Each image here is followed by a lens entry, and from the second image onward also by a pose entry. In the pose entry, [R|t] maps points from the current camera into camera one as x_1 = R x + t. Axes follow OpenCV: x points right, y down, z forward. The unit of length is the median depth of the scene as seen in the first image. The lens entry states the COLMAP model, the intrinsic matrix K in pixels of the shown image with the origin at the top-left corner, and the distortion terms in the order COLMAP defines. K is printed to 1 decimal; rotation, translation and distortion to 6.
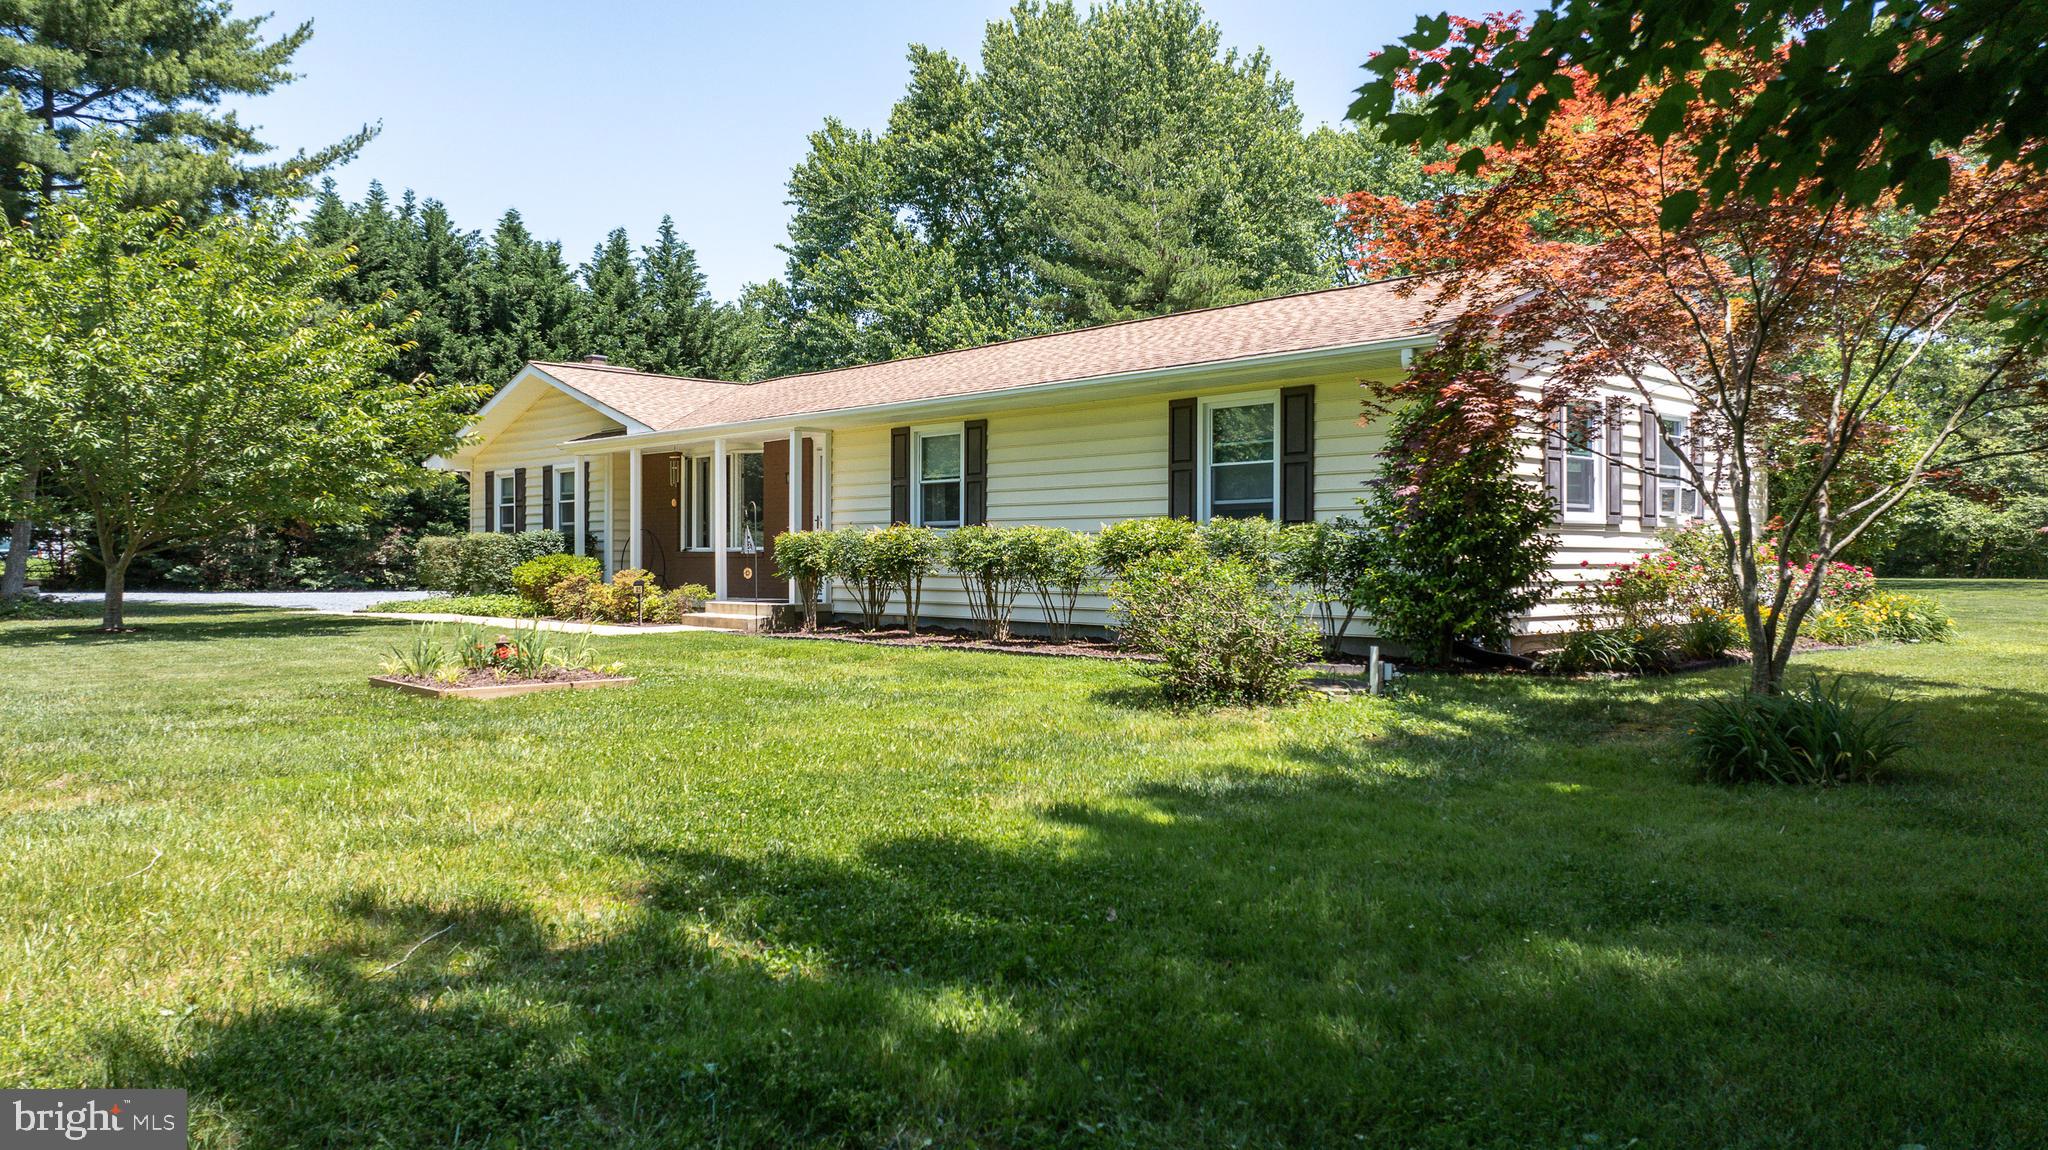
lens RADIAL K [[1437.5, 0, 1024.0], [0, 1437.5, 575.0], [0, 0, 1]] dist [-0.017005, 0.003899]
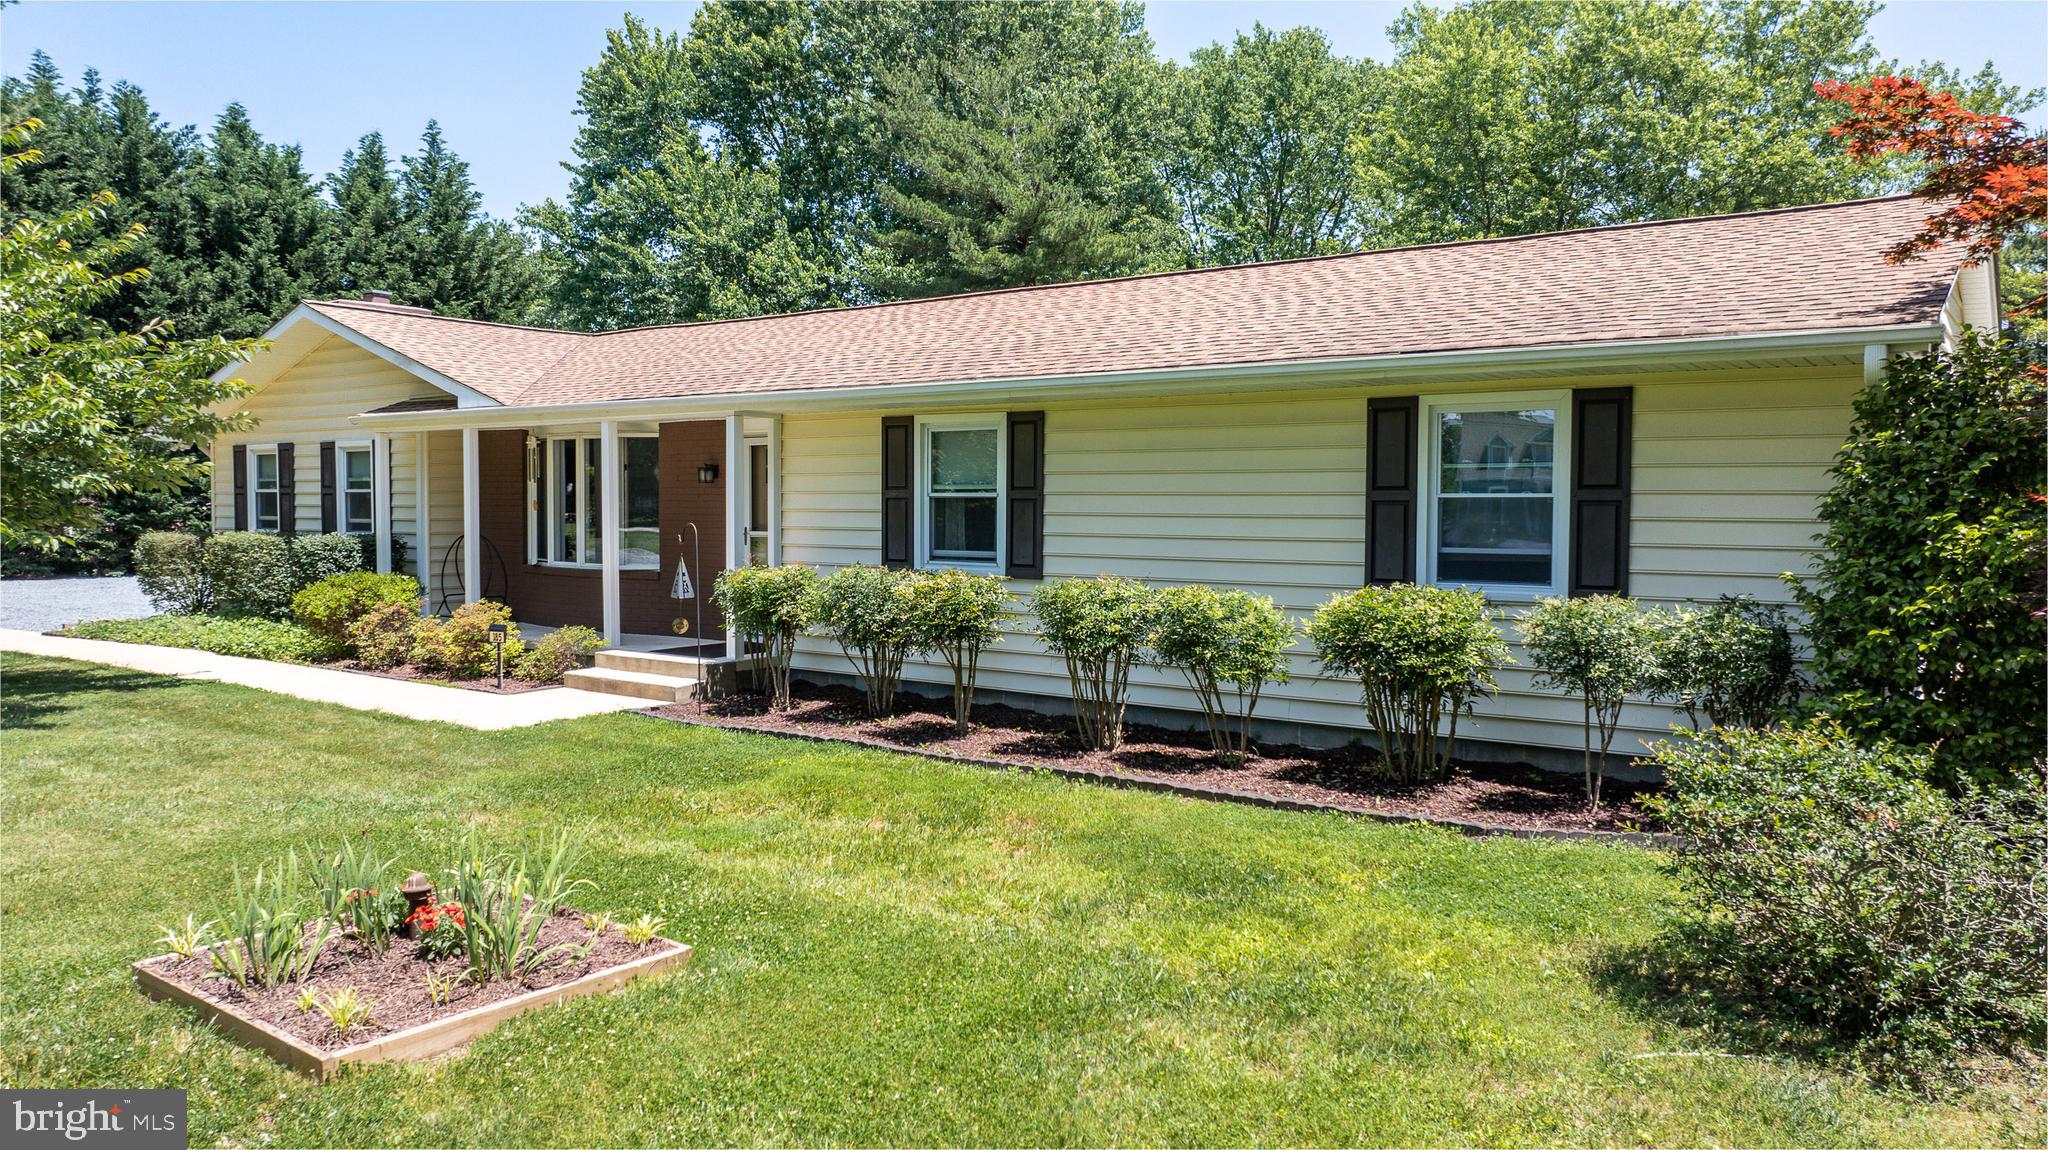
lens RADIAL K [[1437.5, 0, 1024.0], [0, 1437.5, 575.0], [0, 0, 1]] dist [-0.017005, 0.003899]
pose [[0.984992, -0.006060, 0.172495, -0.060897], [-0.001045, 0.999156, 0.041067, -0.022061], [-0.172598, -0.040631, 0.984154, 0.118666]]
